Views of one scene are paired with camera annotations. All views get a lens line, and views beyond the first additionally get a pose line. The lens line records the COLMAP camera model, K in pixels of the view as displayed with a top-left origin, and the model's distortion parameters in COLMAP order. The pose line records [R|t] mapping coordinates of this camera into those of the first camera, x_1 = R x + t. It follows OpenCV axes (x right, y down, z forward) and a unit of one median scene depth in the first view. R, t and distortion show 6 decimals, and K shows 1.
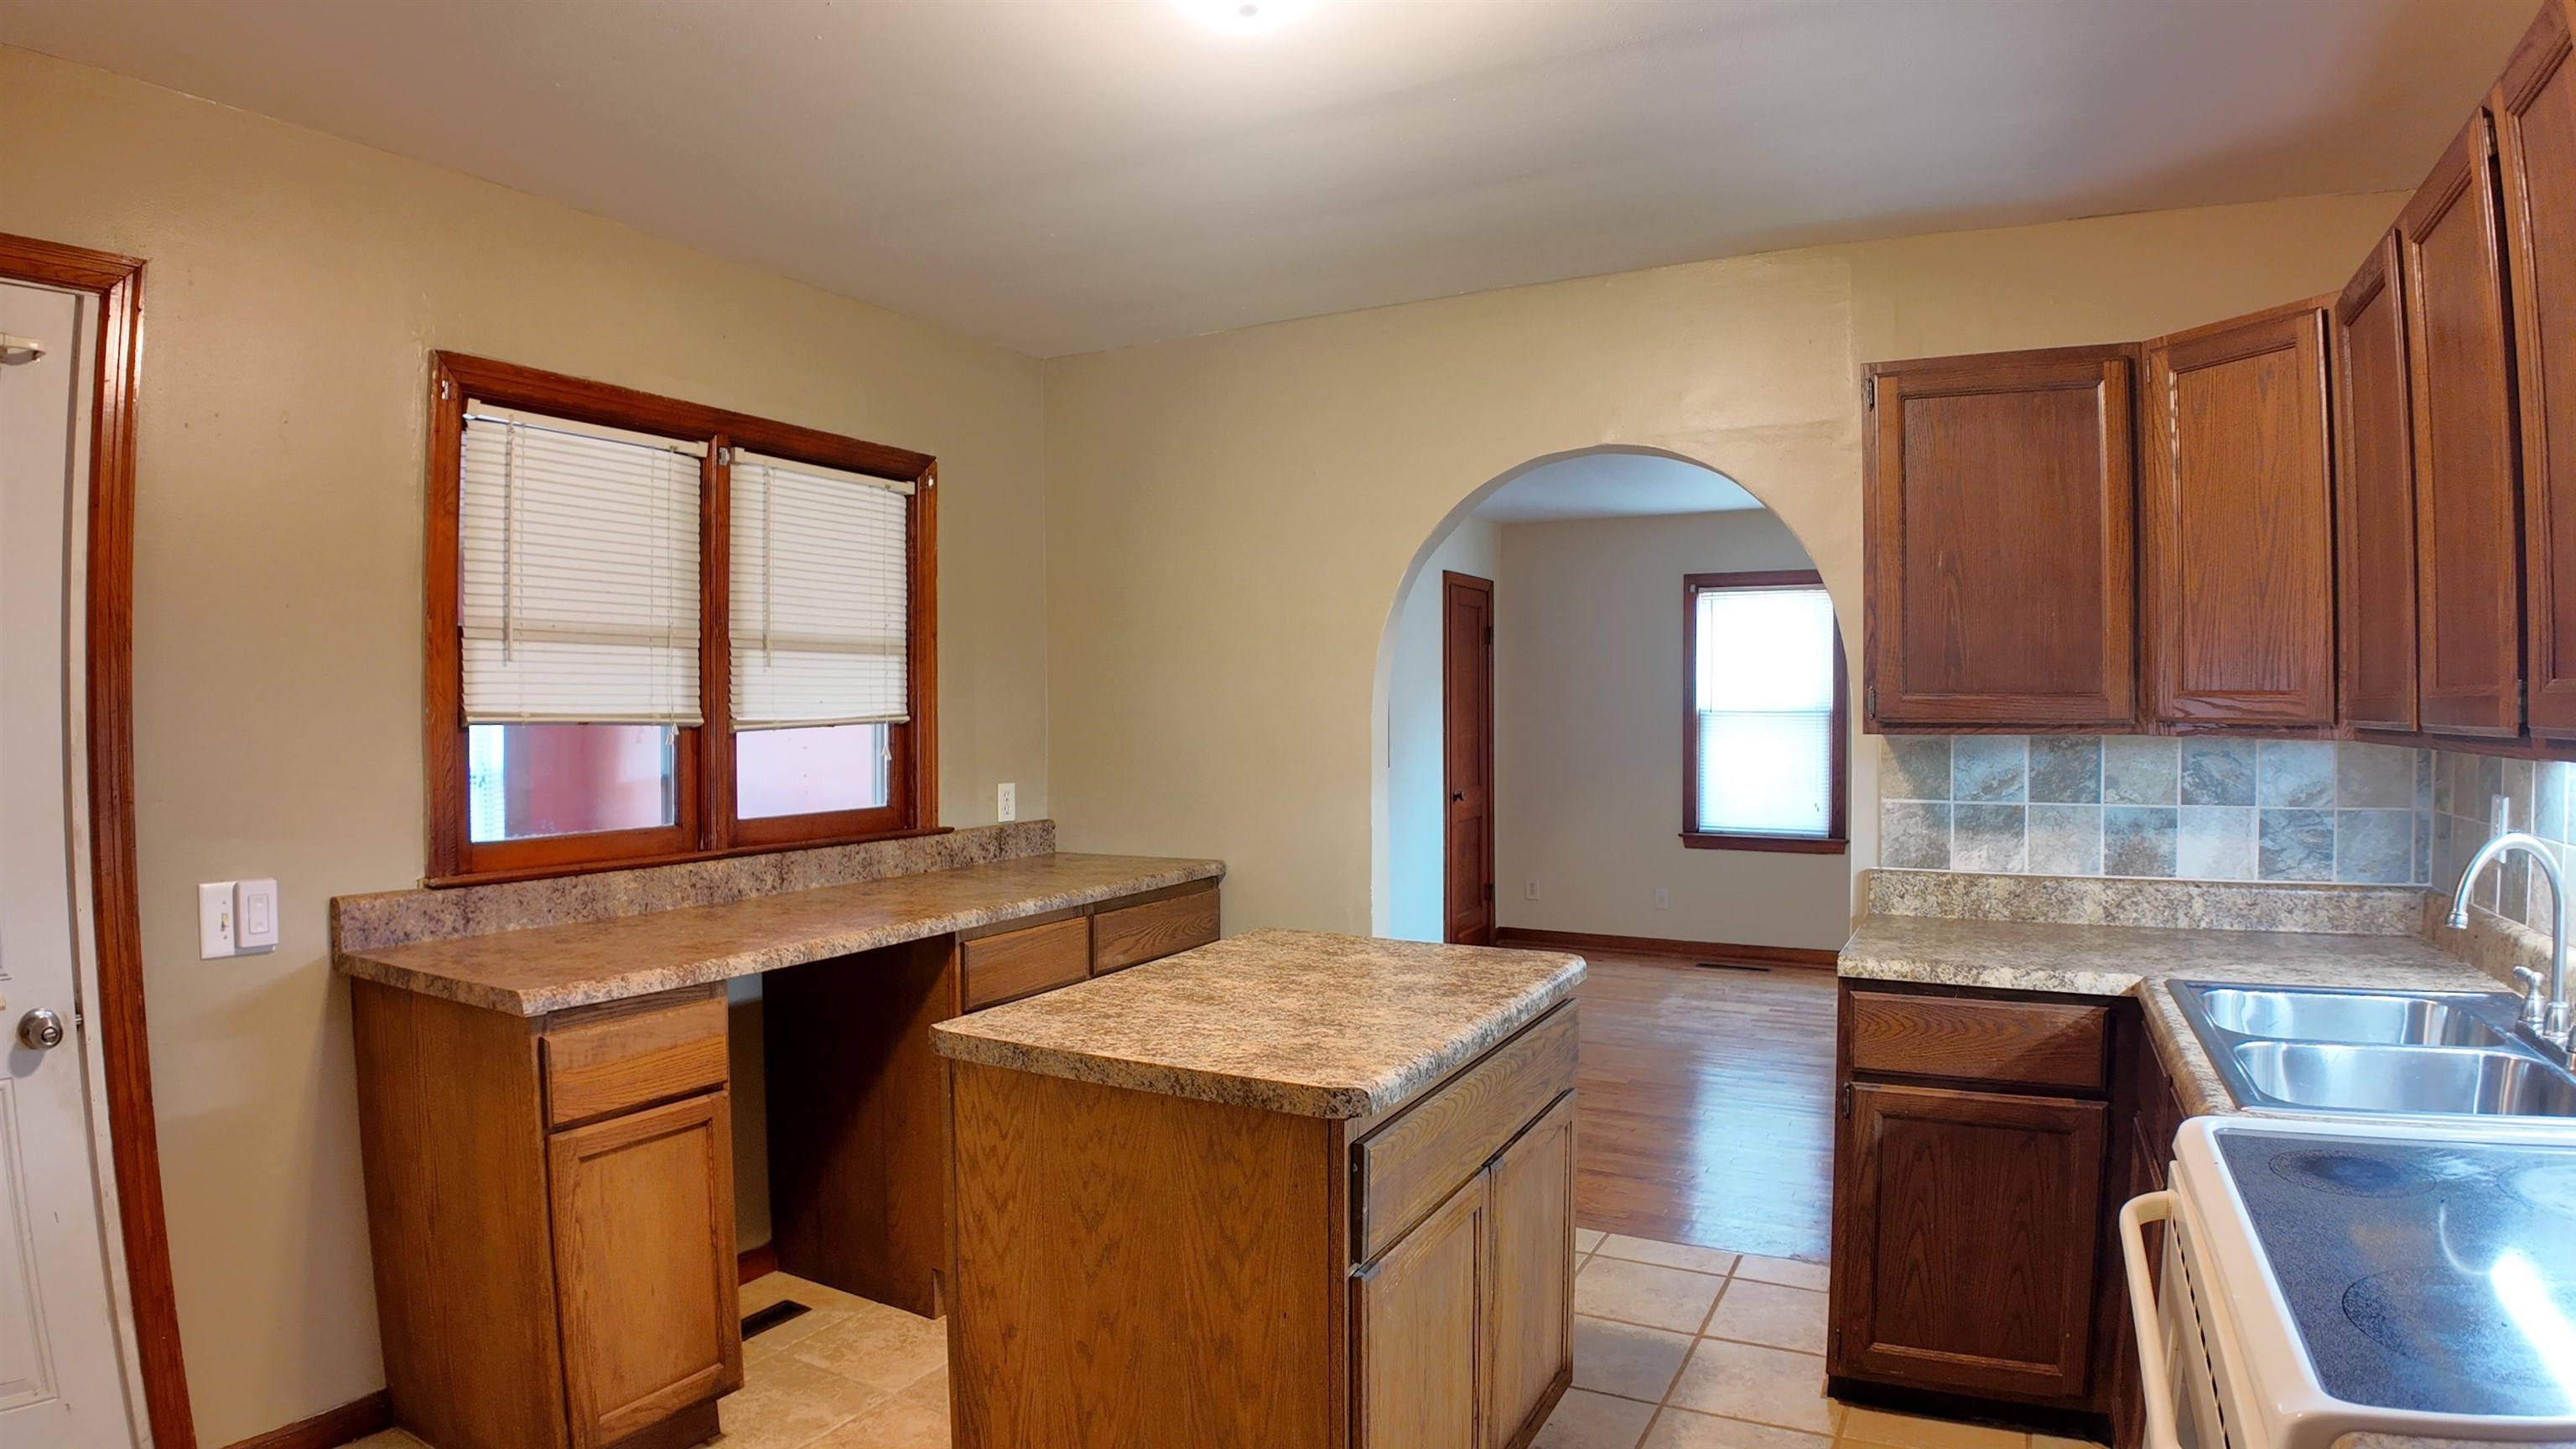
lens RADIAL K [[1371.1, 0, 1291.5], [0, 1371.1, 707.7], [0, 0, 1]] dist [-0.109045, -0.002979]
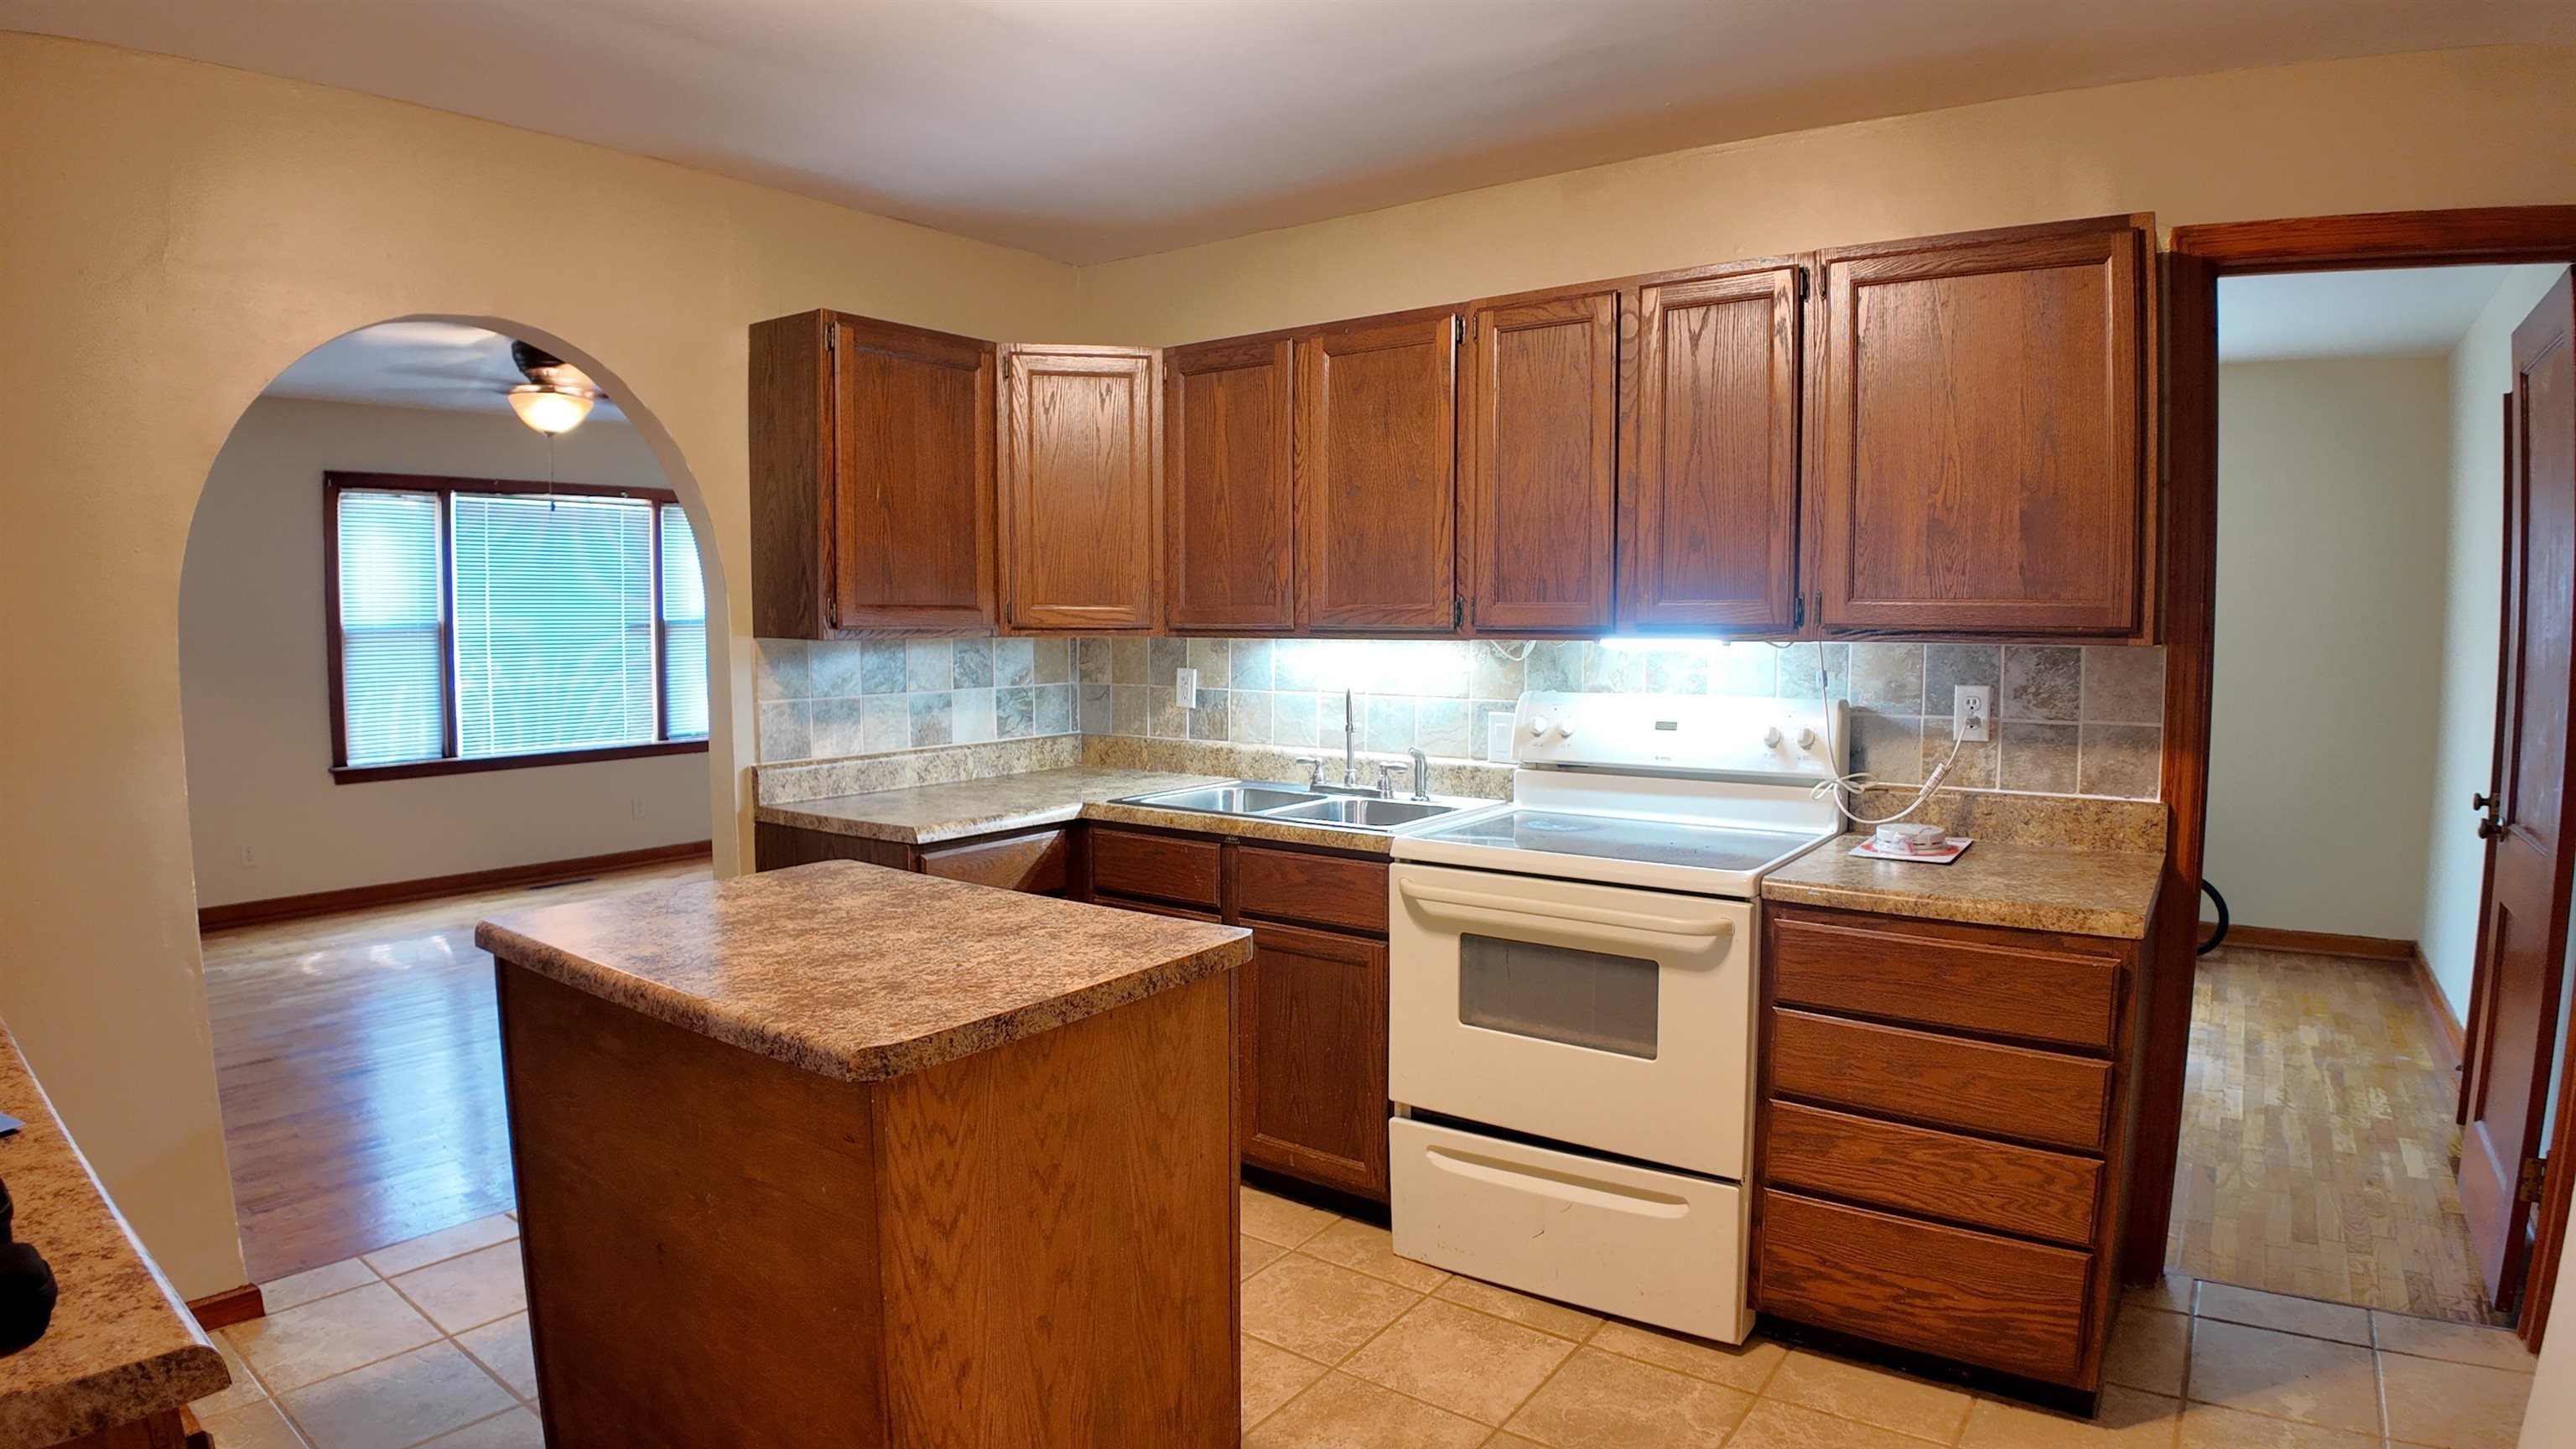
lens RADIAL K [[1371.1, 0, 1291.5], [0, 1371.1, 713.0], [0, 0, 1]] dist [-0.109045, -0.002979]
pose [[0.128682, -0.068096, 0.989345, -0.689707], [-0.002344, 0.997616, 0.068970, 0.001207], [-0.991683, -0.011194, 0.128215, 0.491259]]
